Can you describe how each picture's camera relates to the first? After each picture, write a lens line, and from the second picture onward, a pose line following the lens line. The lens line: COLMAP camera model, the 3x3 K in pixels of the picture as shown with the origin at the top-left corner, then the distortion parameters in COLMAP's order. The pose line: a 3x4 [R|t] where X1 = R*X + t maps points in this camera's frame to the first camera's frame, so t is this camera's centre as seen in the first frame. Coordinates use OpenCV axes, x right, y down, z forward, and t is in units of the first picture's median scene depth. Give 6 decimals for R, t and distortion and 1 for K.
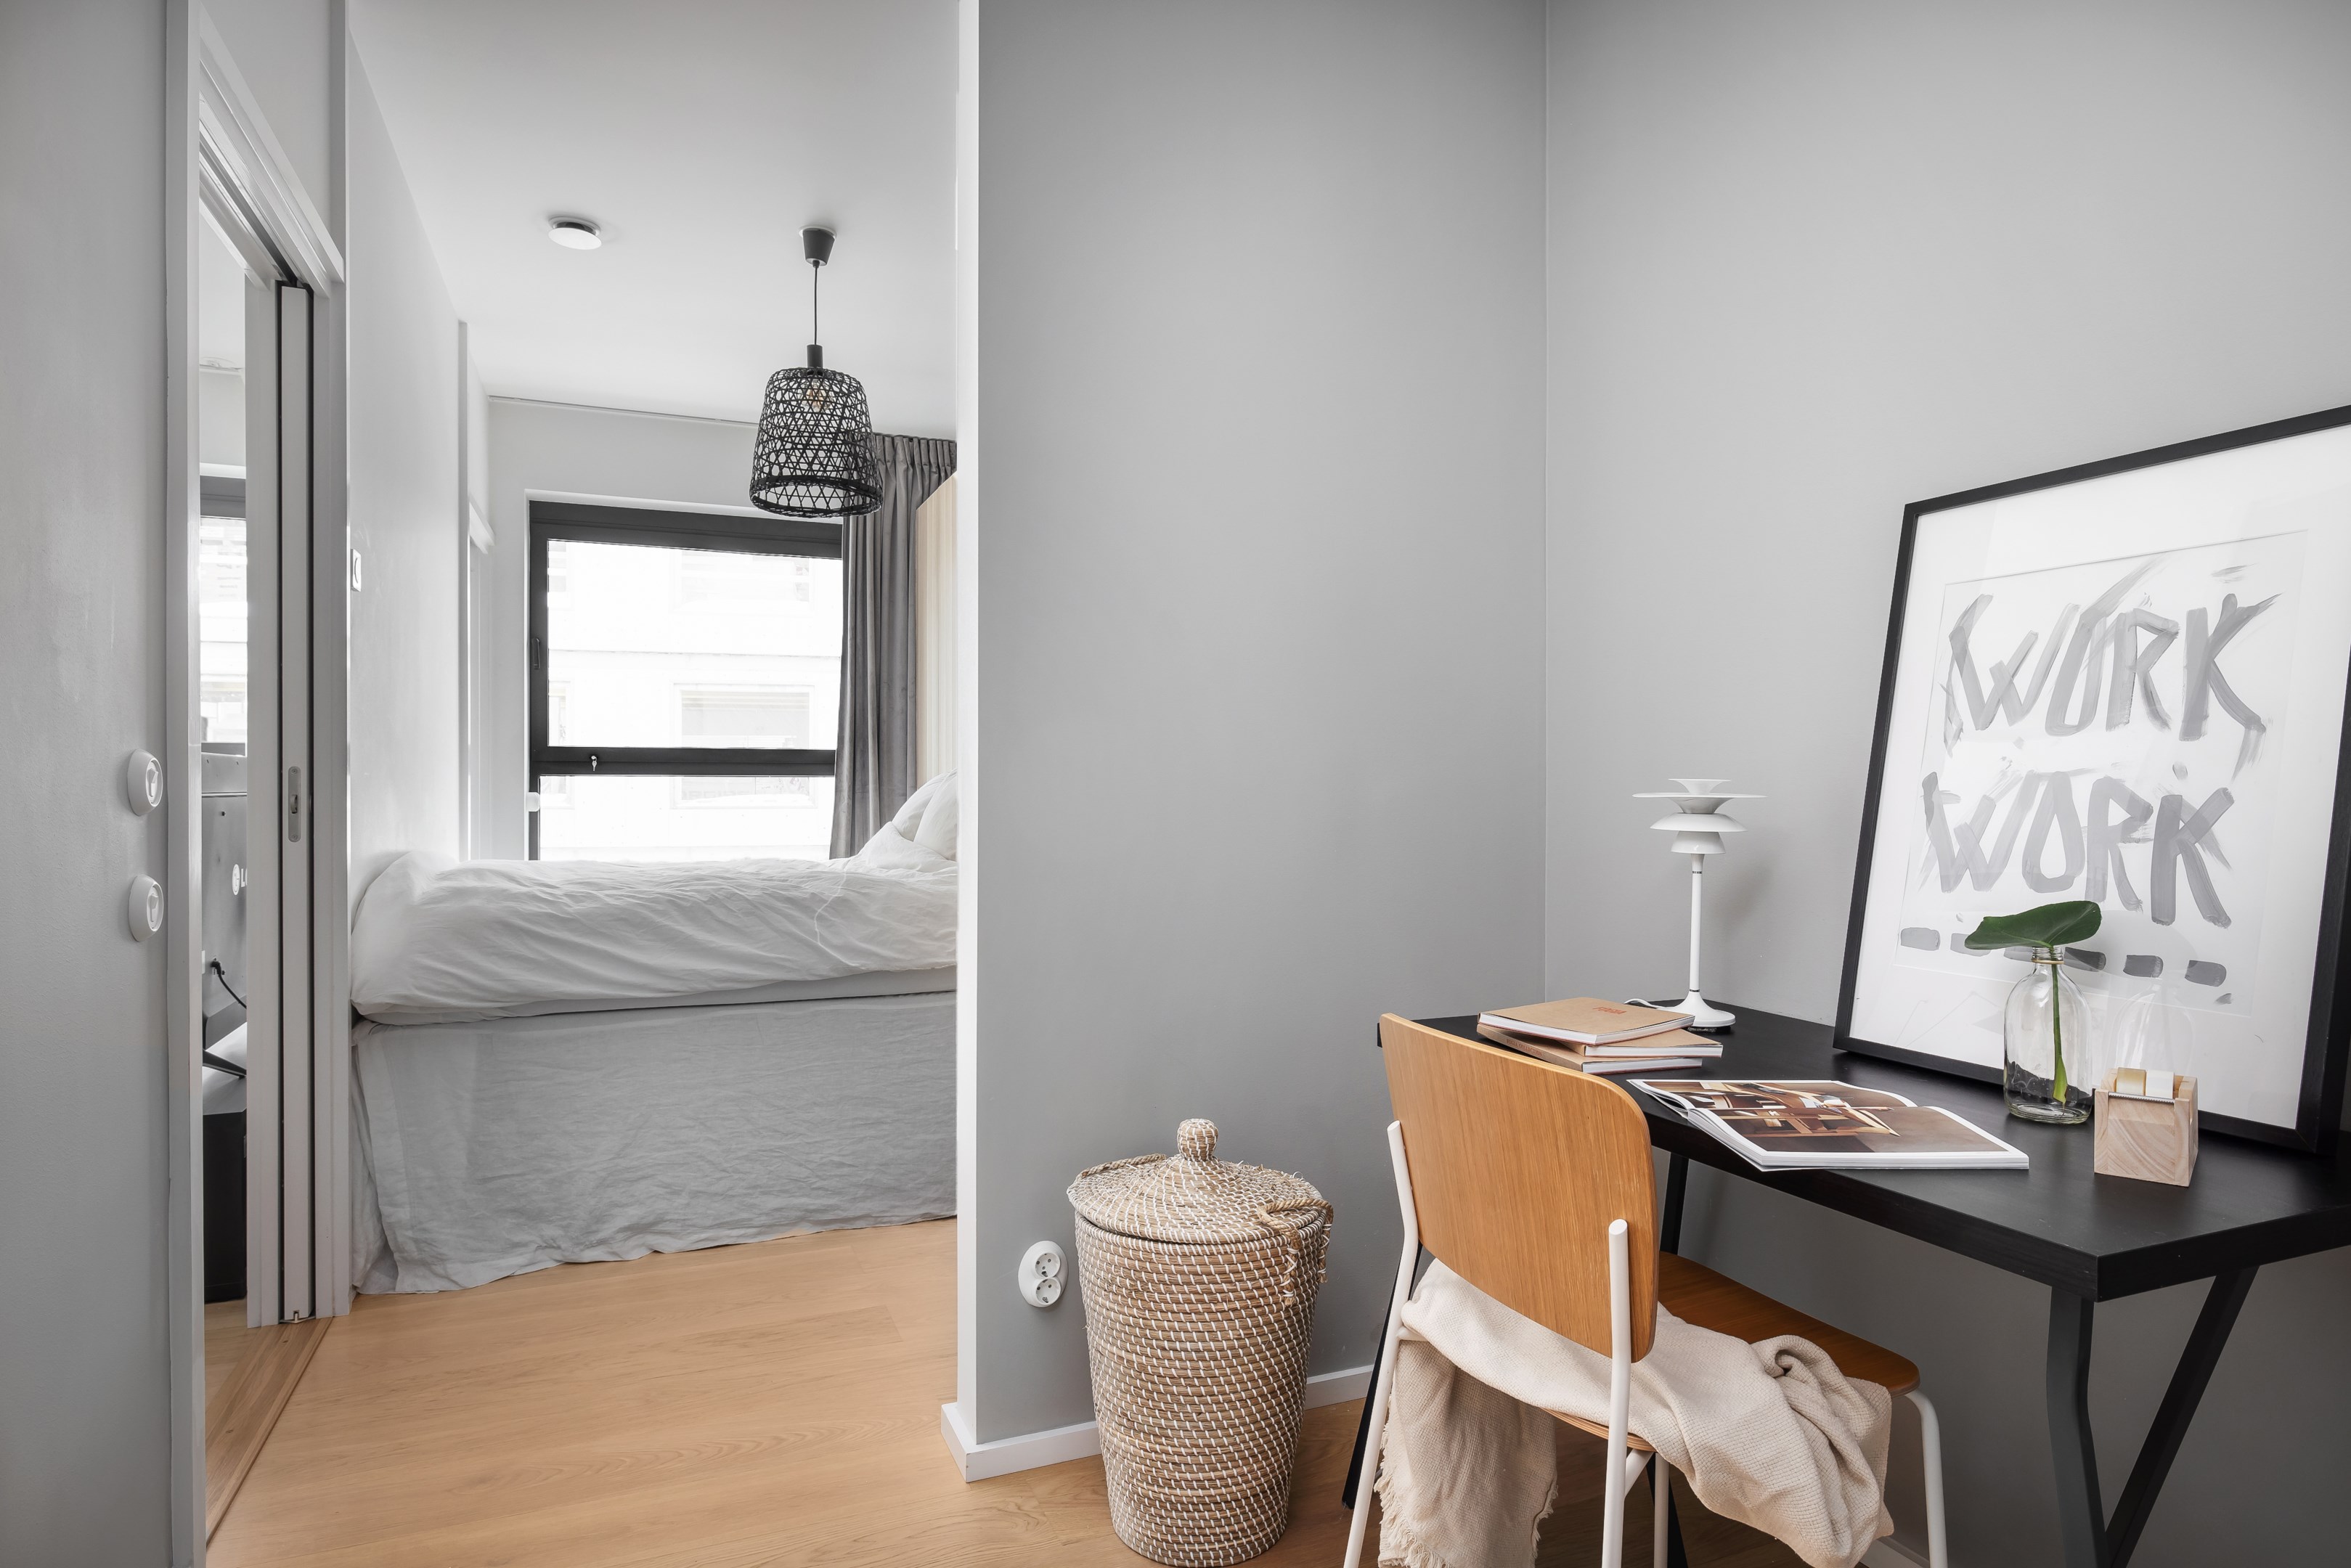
lens RADIAL K [[1296.6, 0, 1175.5], [0, 1296.6, 784.0], [0, 0, 1]] dist [-0.002447, -0.000465]
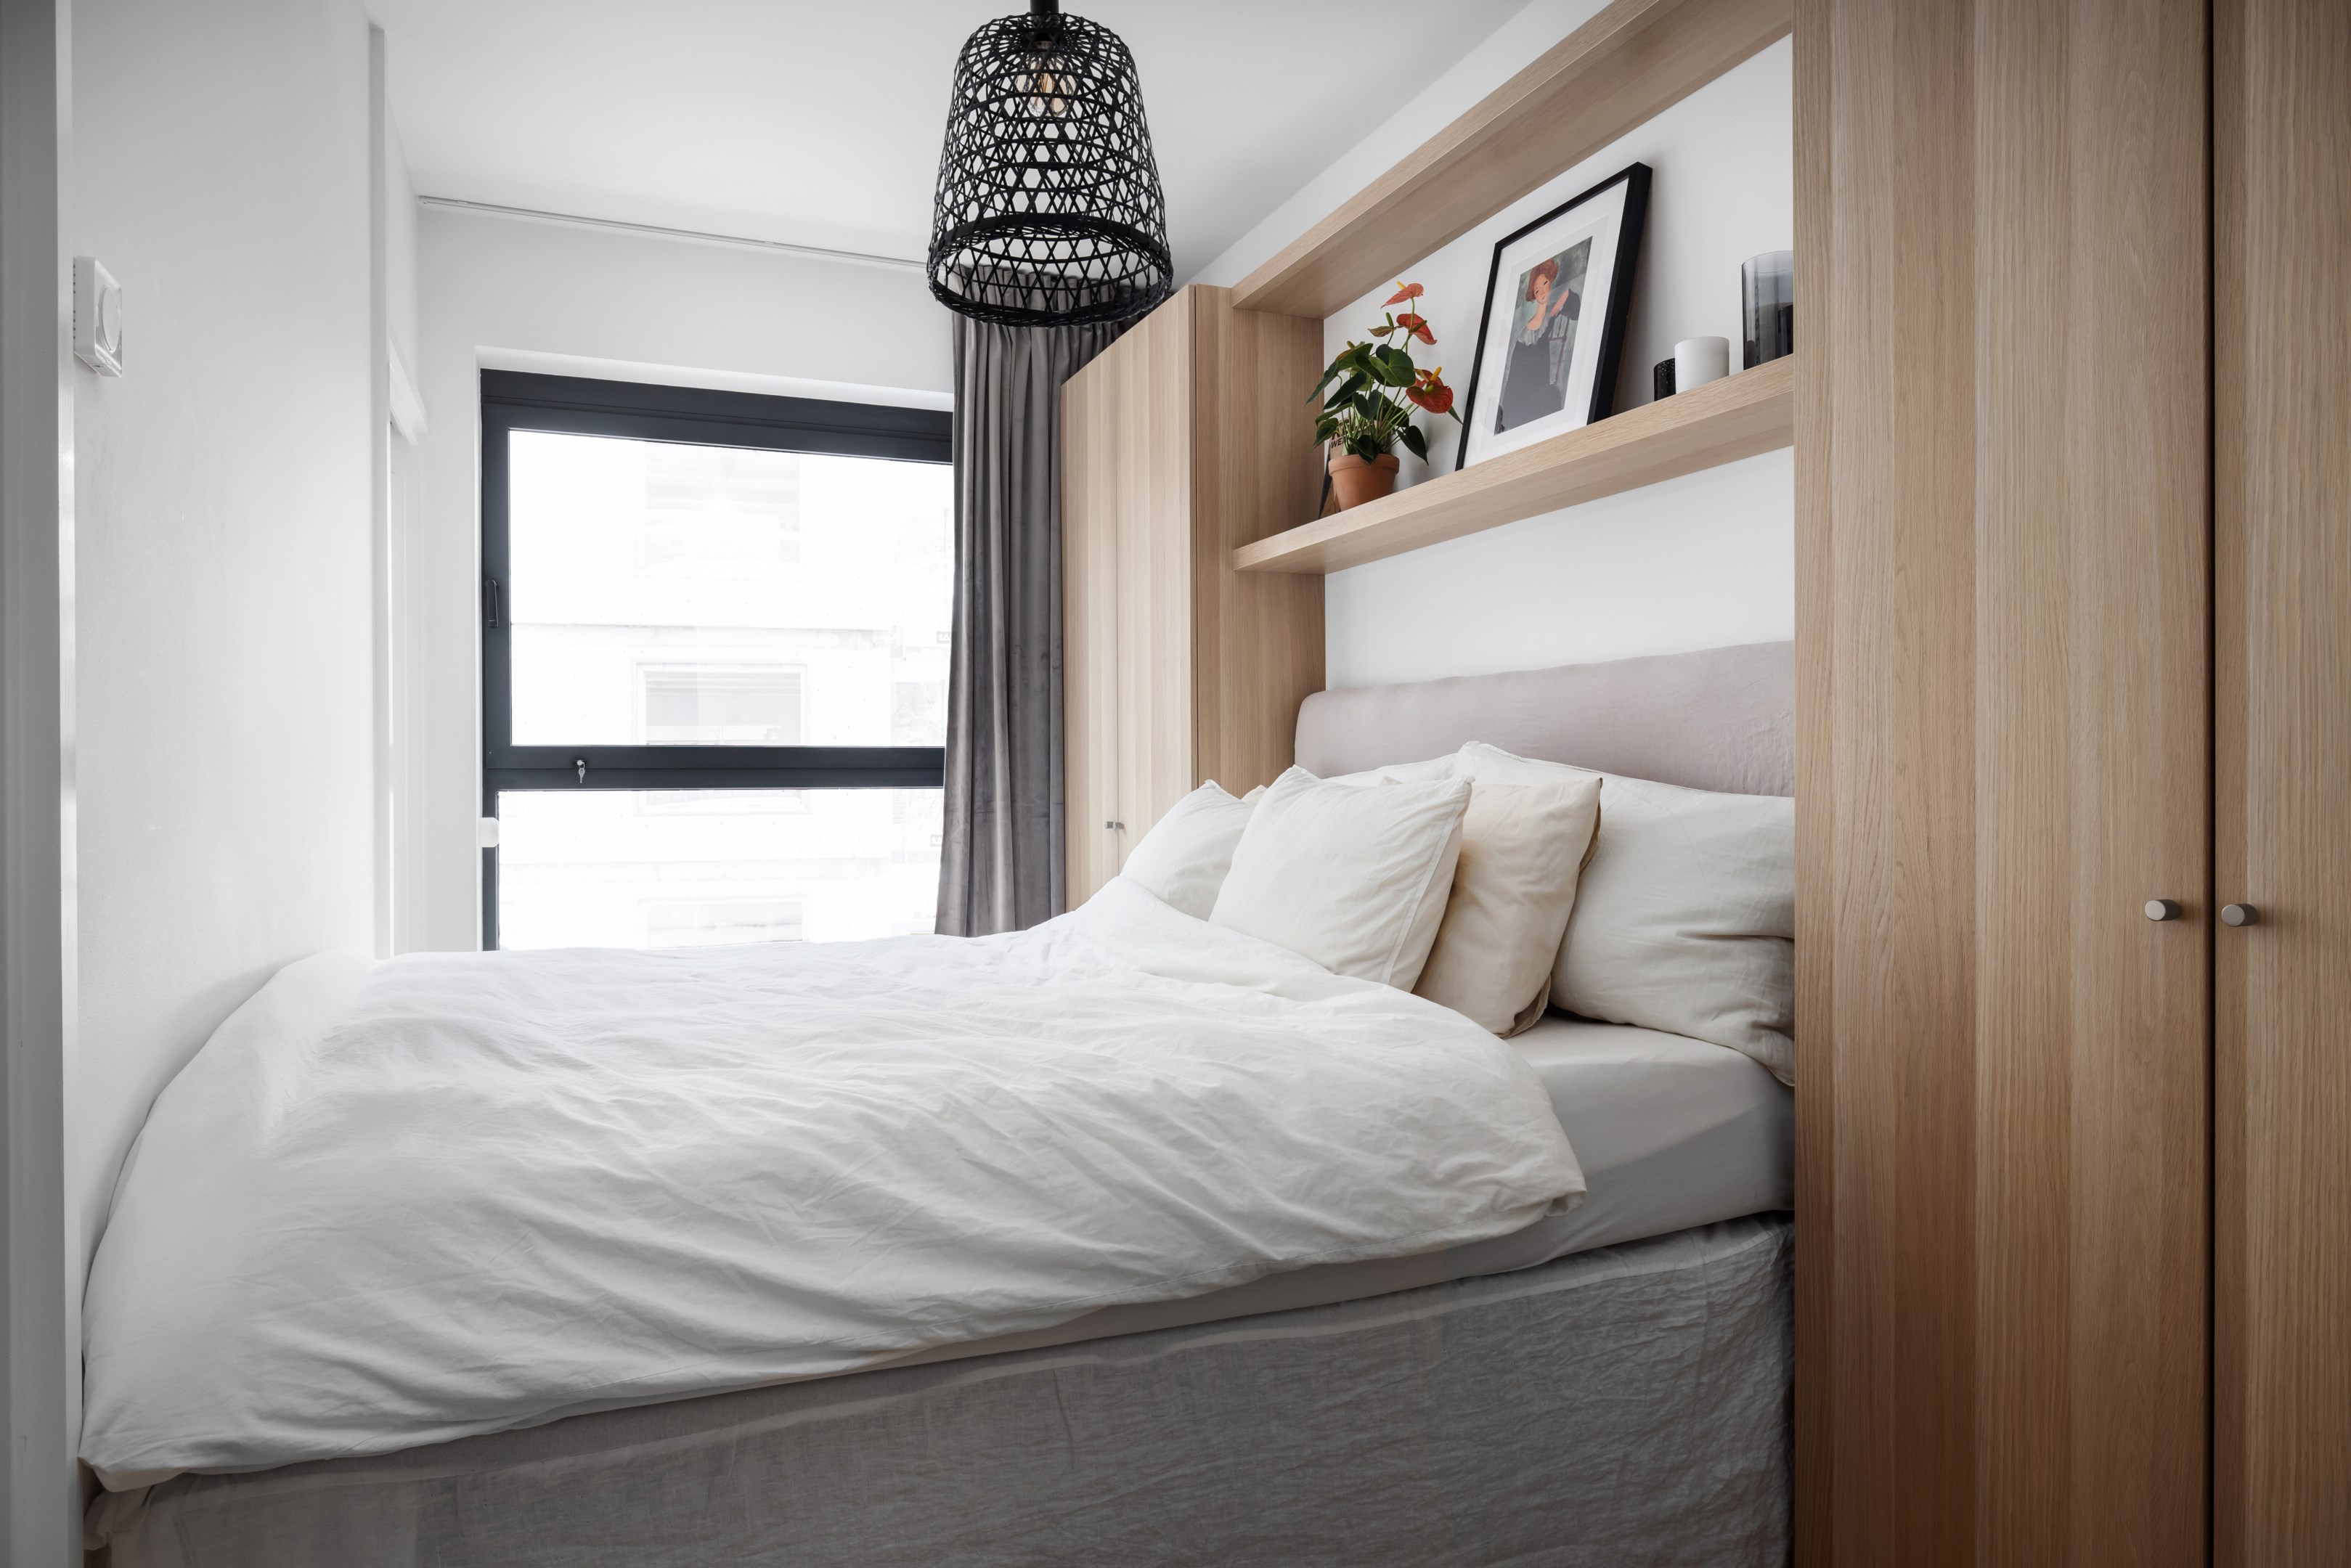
lens RADIAL K [[1448.3, 0, 1172.3], [0, 1448.3, 779.5], [0, 0, 1]] dist [-0.005747, -0.000469]
pose [[0.999988, -0.004587, -0.001795, -0.285581], [0.004590, 0.999988, 0.001405, -0.022096], [0.001789, -0.001413, 0.999997, 0.520037]]
